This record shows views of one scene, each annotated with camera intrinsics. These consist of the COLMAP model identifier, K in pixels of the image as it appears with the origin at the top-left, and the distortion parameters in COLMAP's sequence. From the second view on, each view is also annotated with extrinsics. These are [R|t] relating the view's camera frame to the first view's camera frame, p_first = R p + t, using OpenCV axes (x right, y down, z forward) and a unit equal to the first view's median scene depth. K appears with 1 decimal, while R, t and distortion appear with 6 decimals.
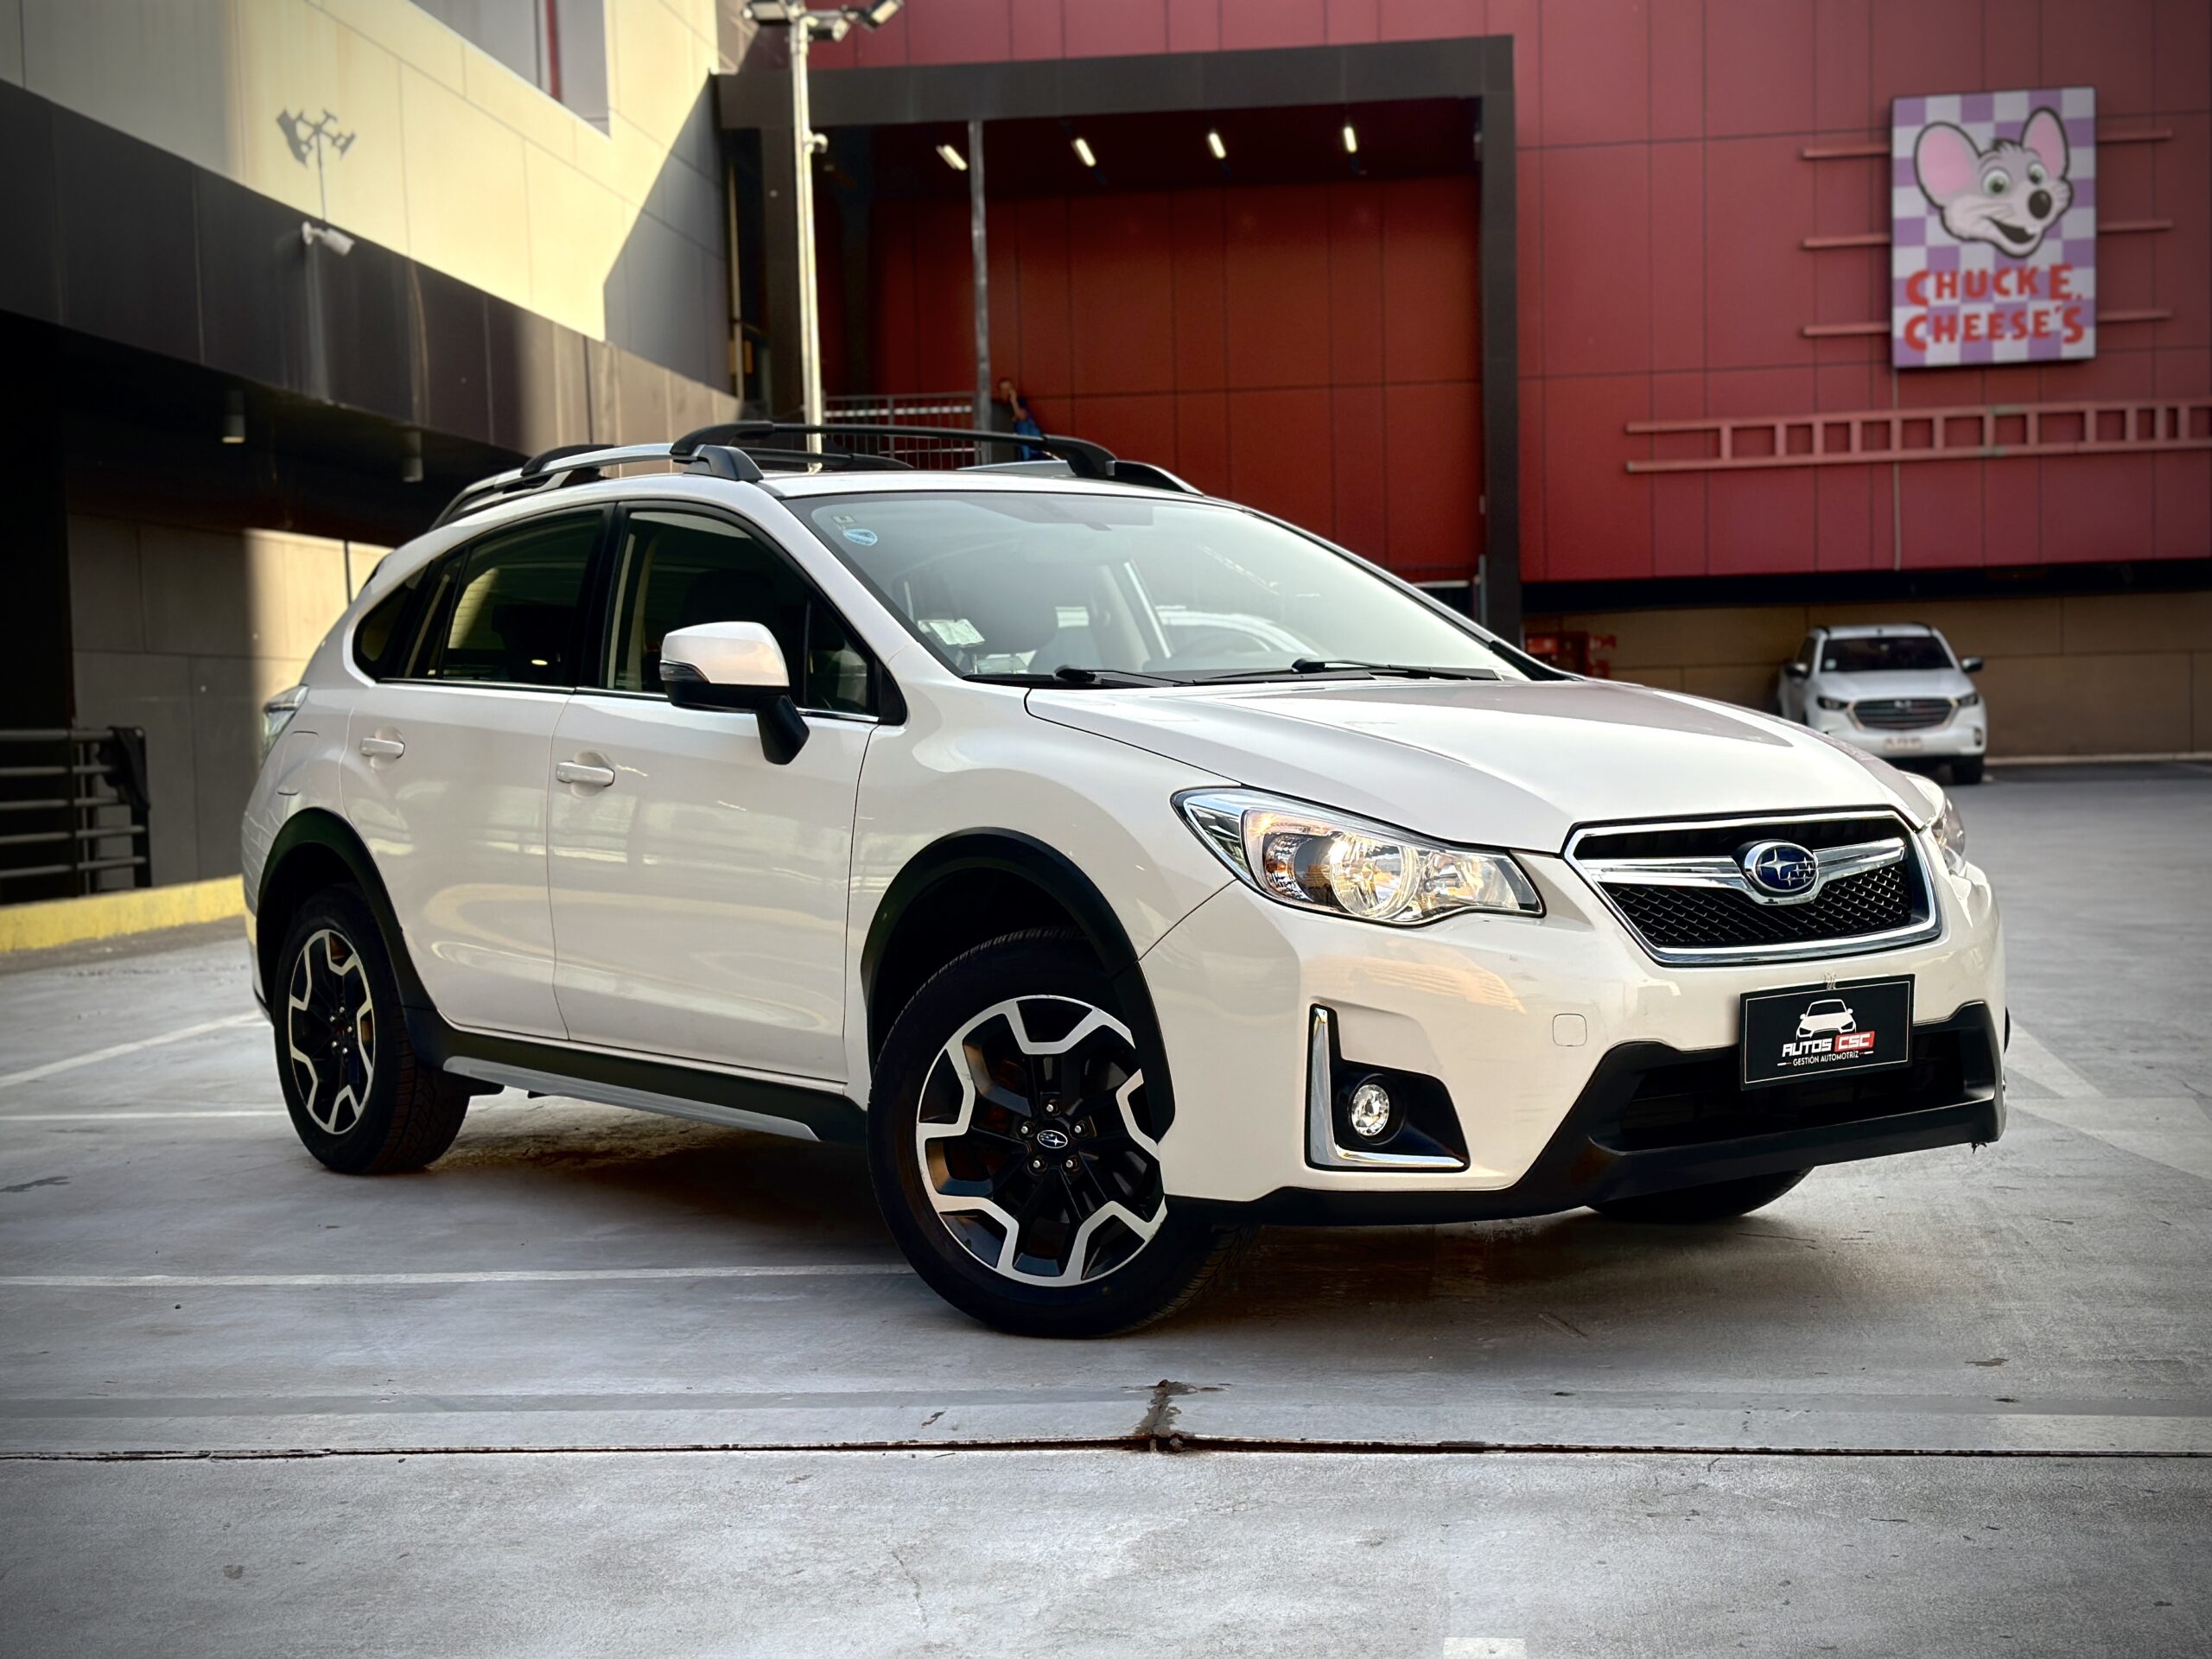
lens RADIAL K [[3107.9, 0, 1087.8], [0, 3107.9, 828.8], [0, 0, 1]] dist [0.133066, 0.000000]
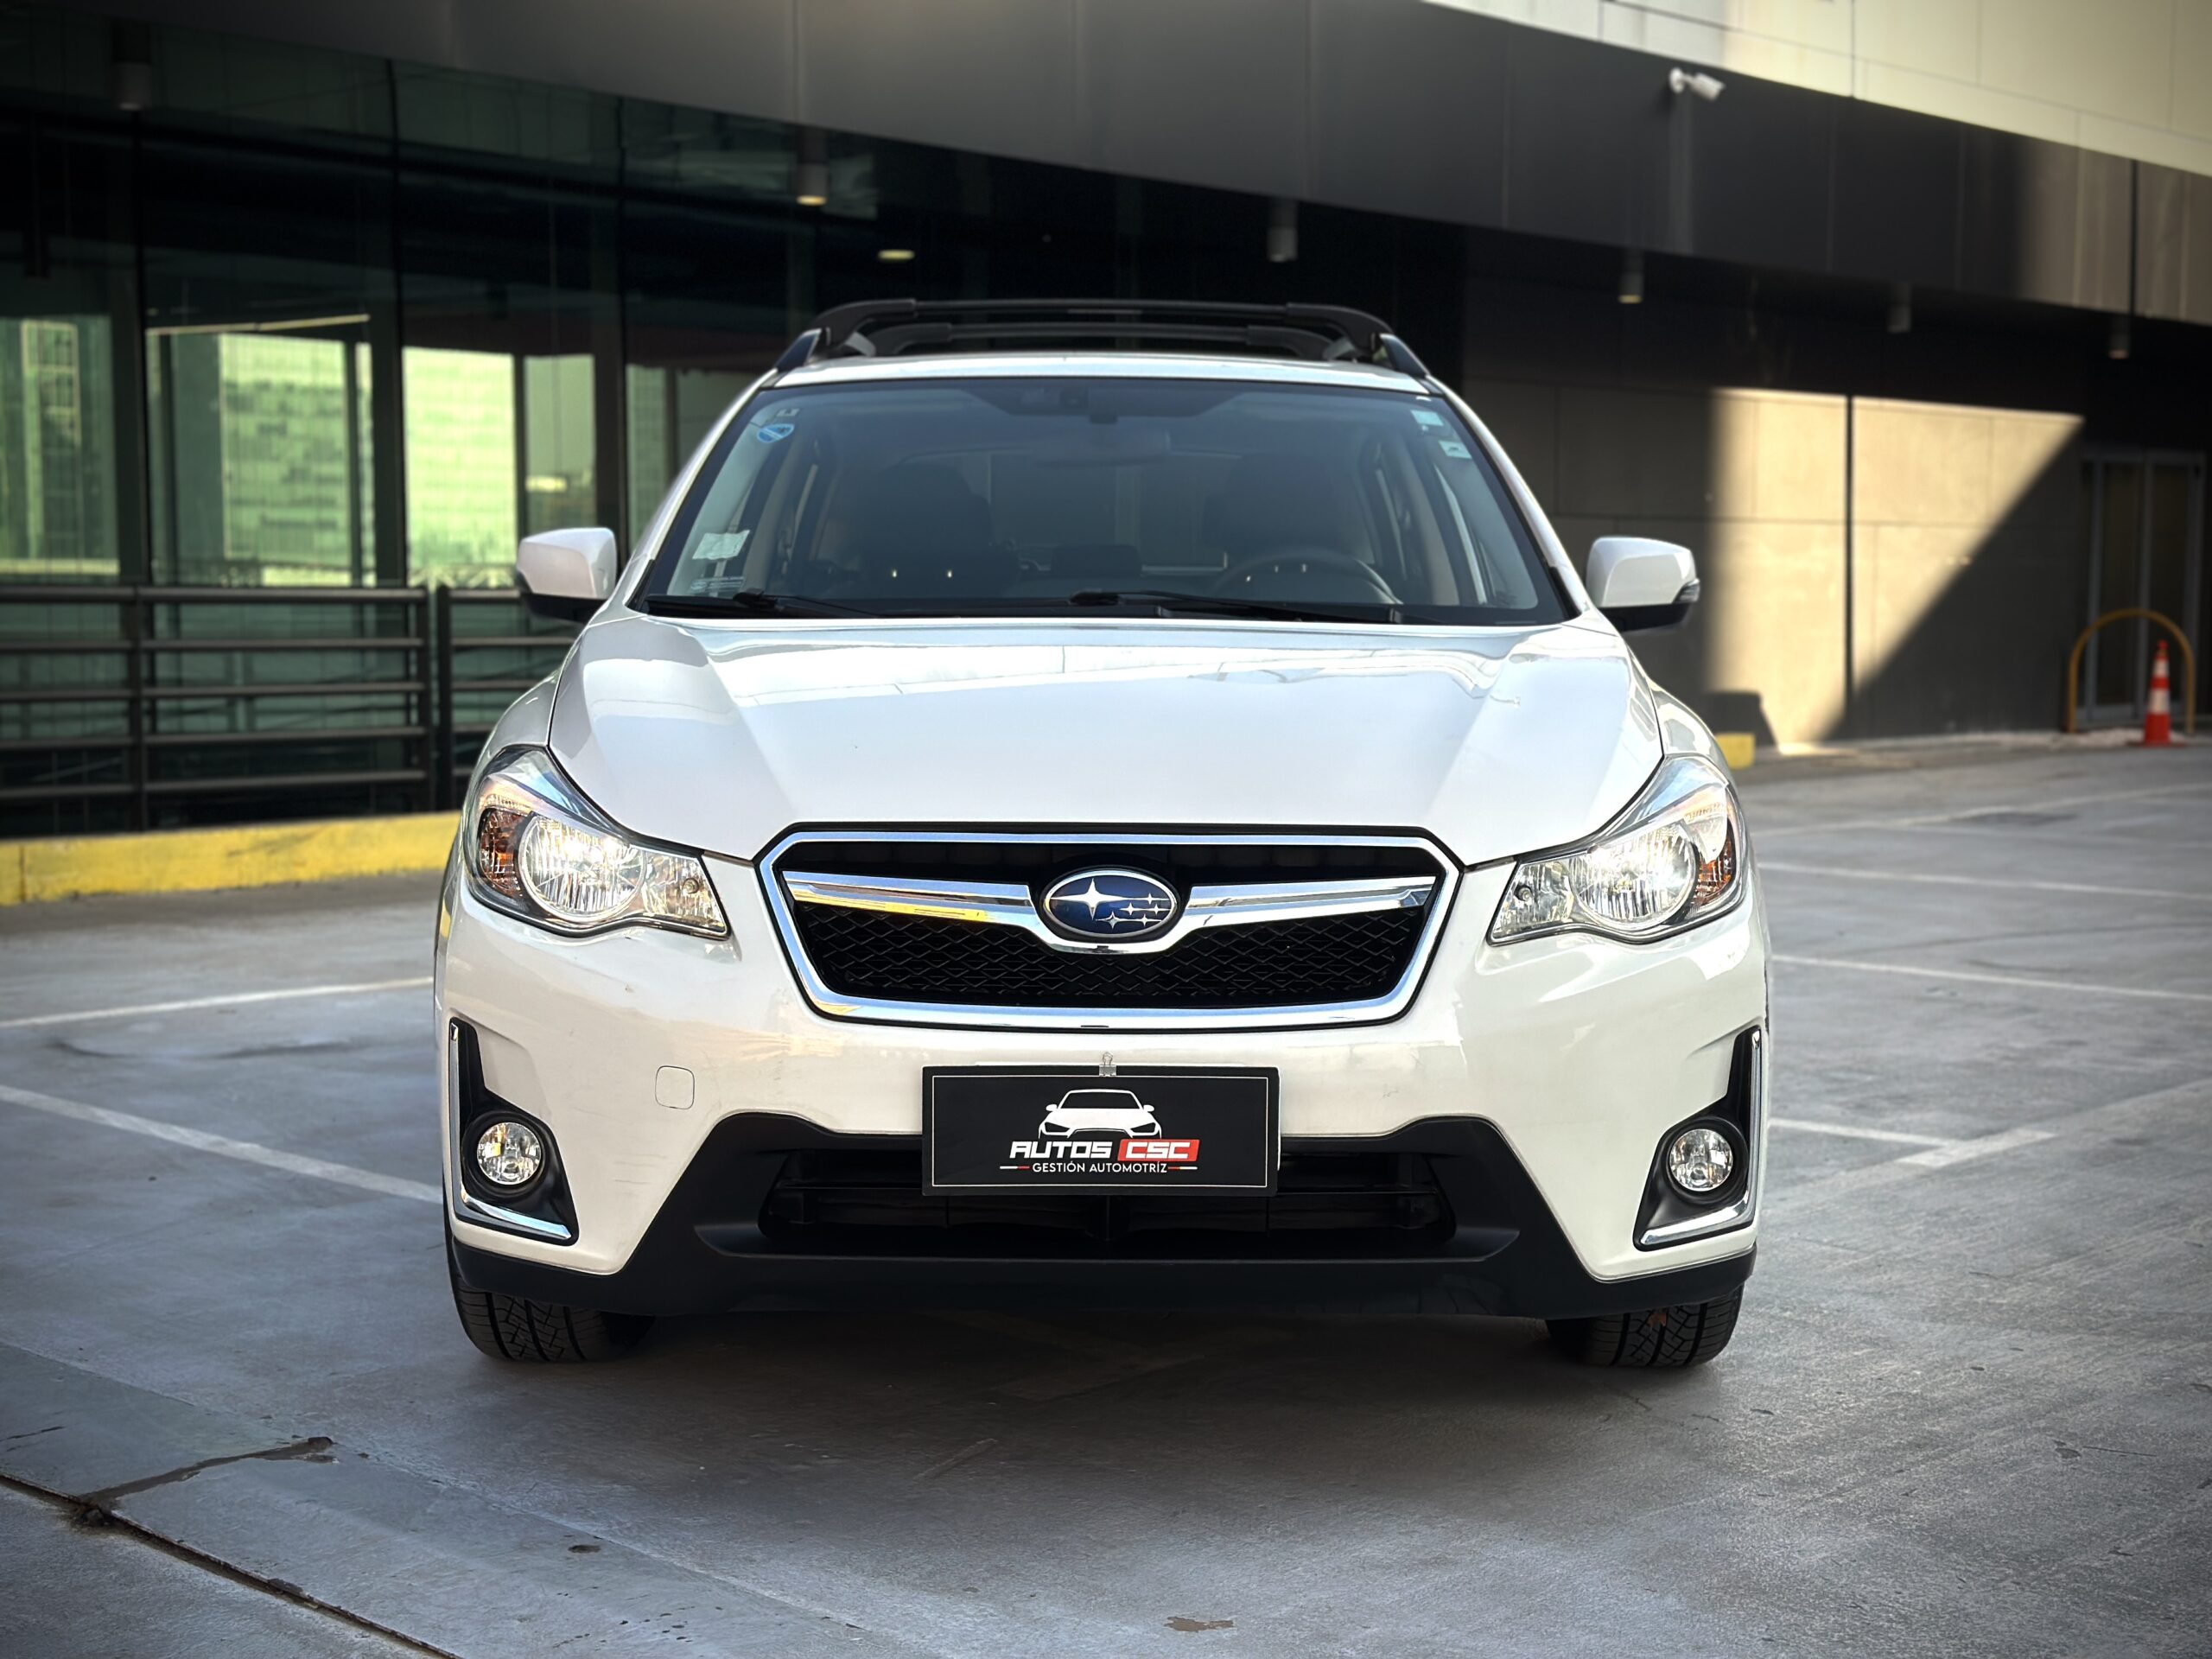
lens RADIAL K [[3107.9, 0, 1071.7], [0, 3107.9, 761.4], [0, 0, 1]] dist [0.133066, 0.000000]
pose [[0.797467, 0.066316, -0.599707, 0.660718], [-0.049087, 0.997778, 0.045060, -0.054278], [0.601362, -0.006496, 0.798950, 0.412715]]
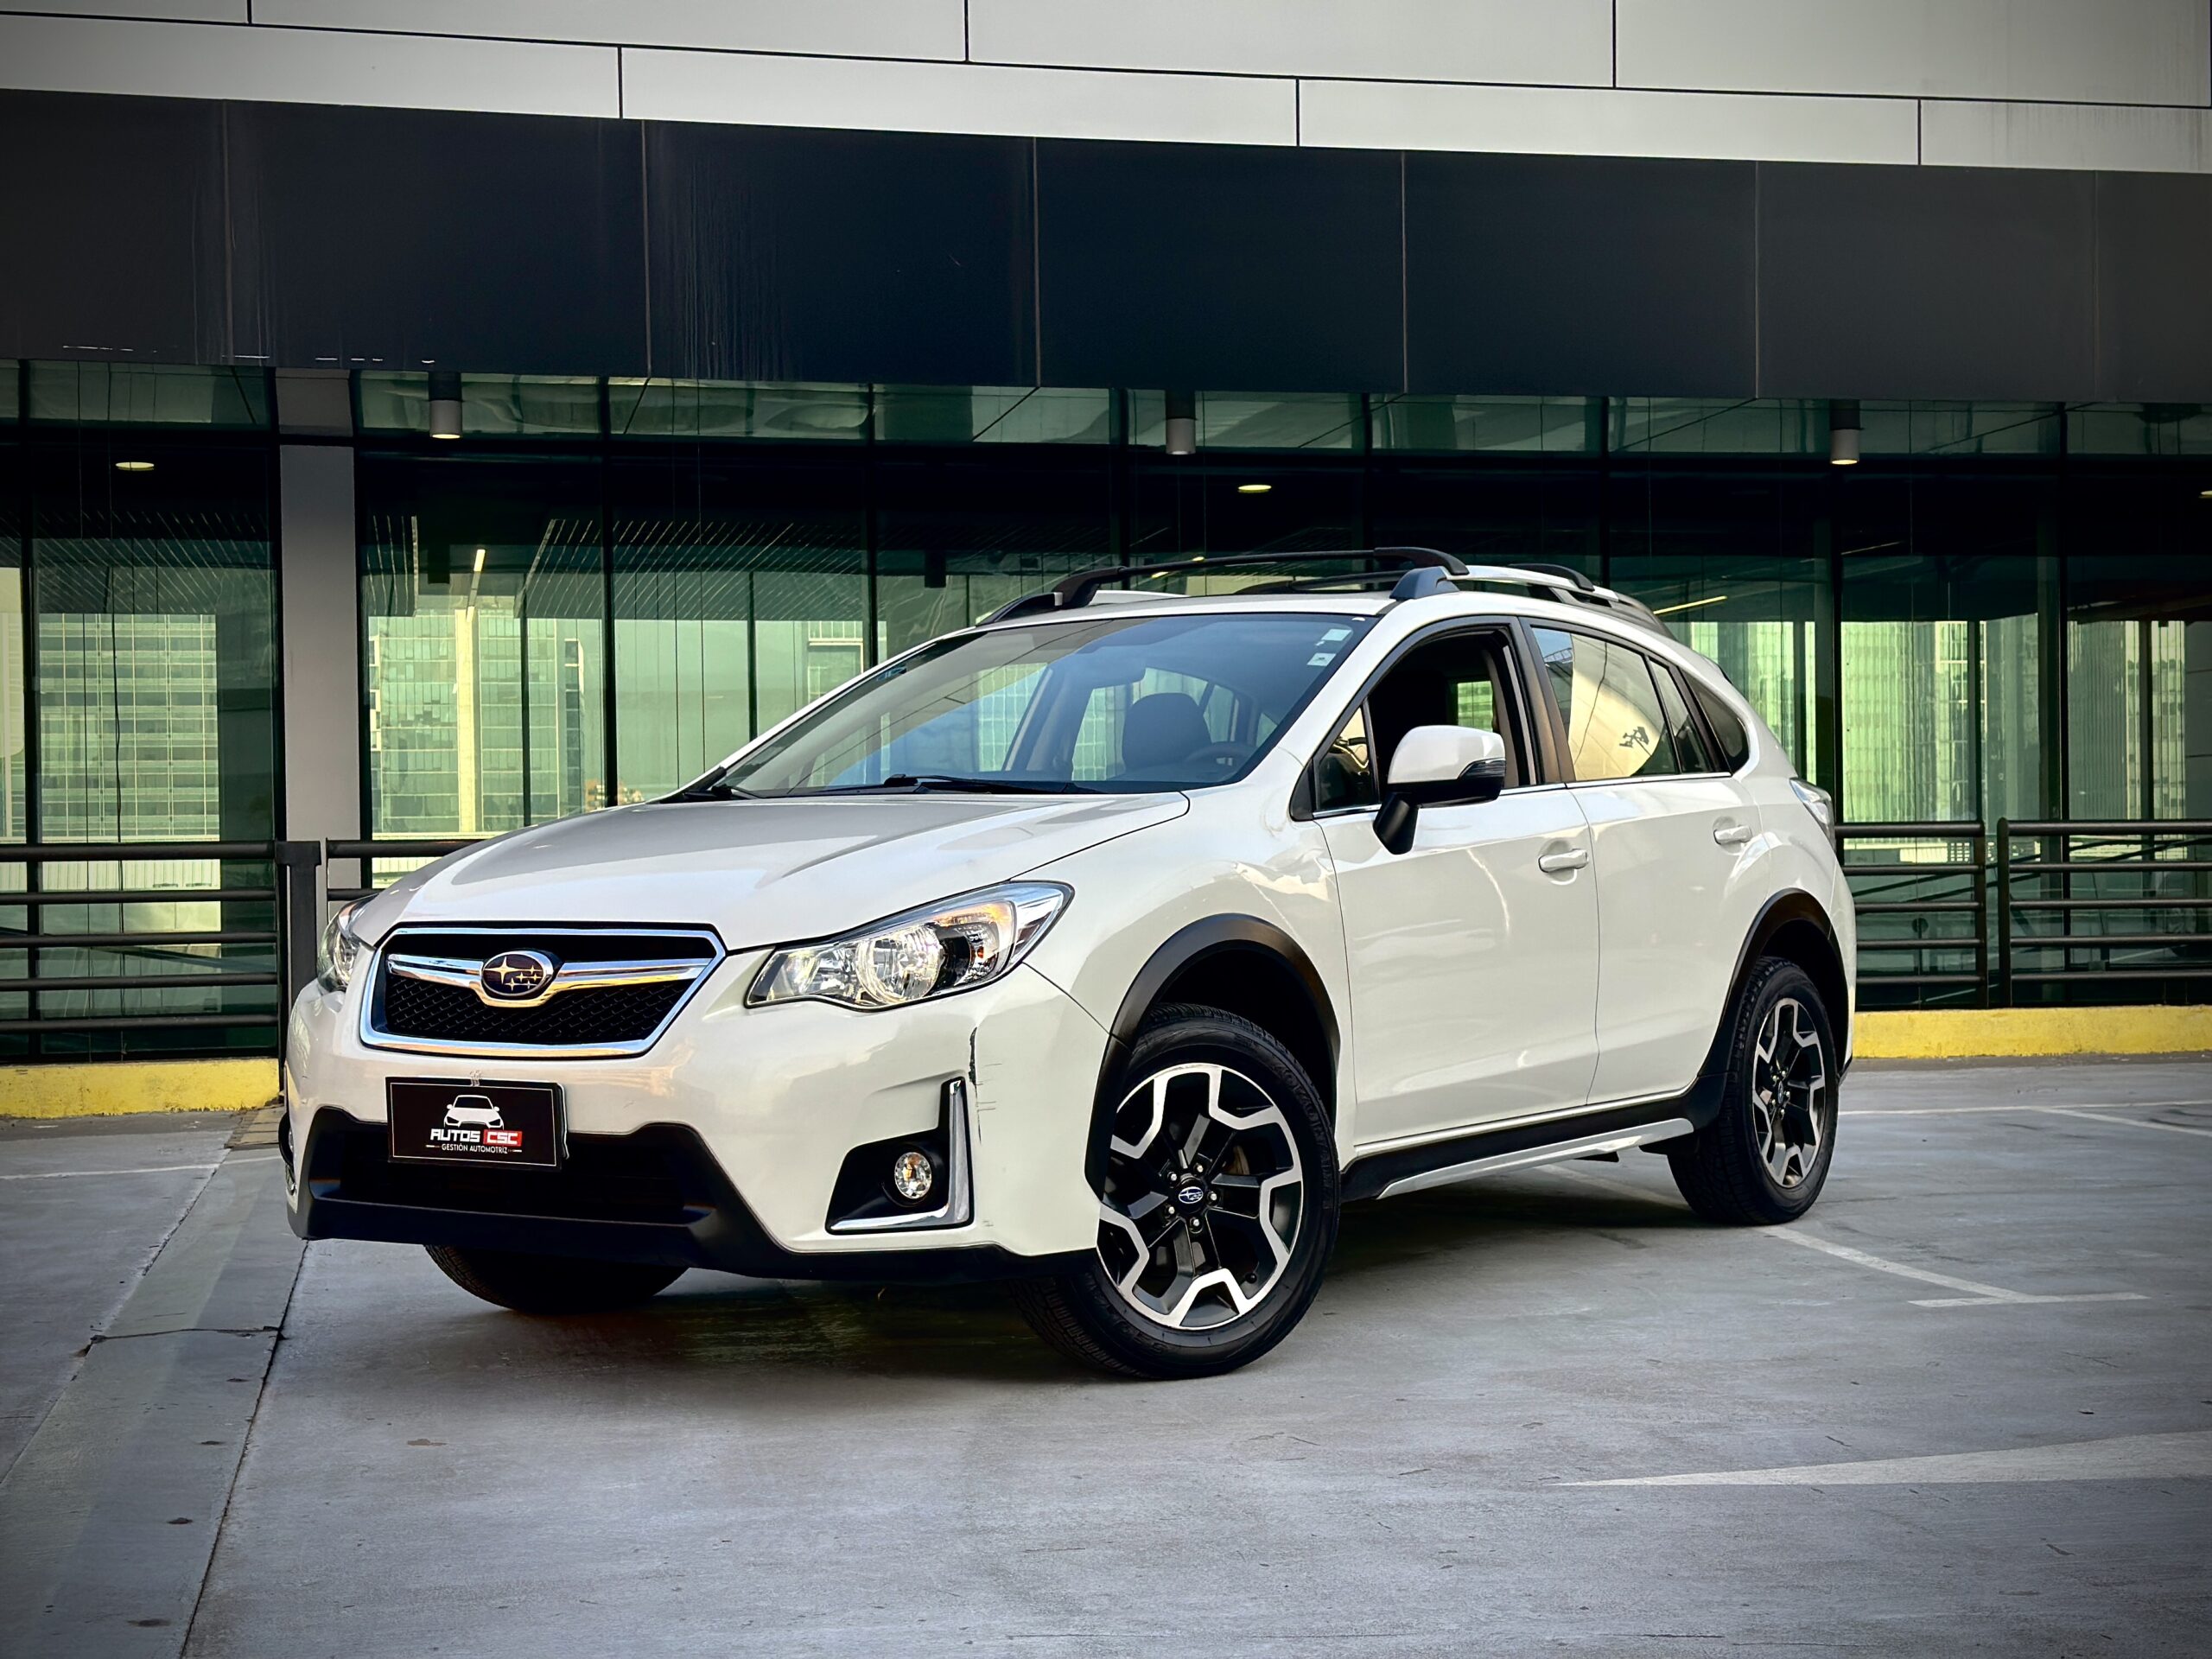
lens RADIAL K [[3107.9, 0, 1107.5], [0, 3107.9, 848.9], [0, 0, 1]] dist [0.133066, 0.000000]
pose [[0.316101, 0.019364, -0.948528, 1.328731], [-0.037930, 0.999250, 0.007759, -0.047219], [0.947967, 0.033525, 0.316598, 0.859783]]
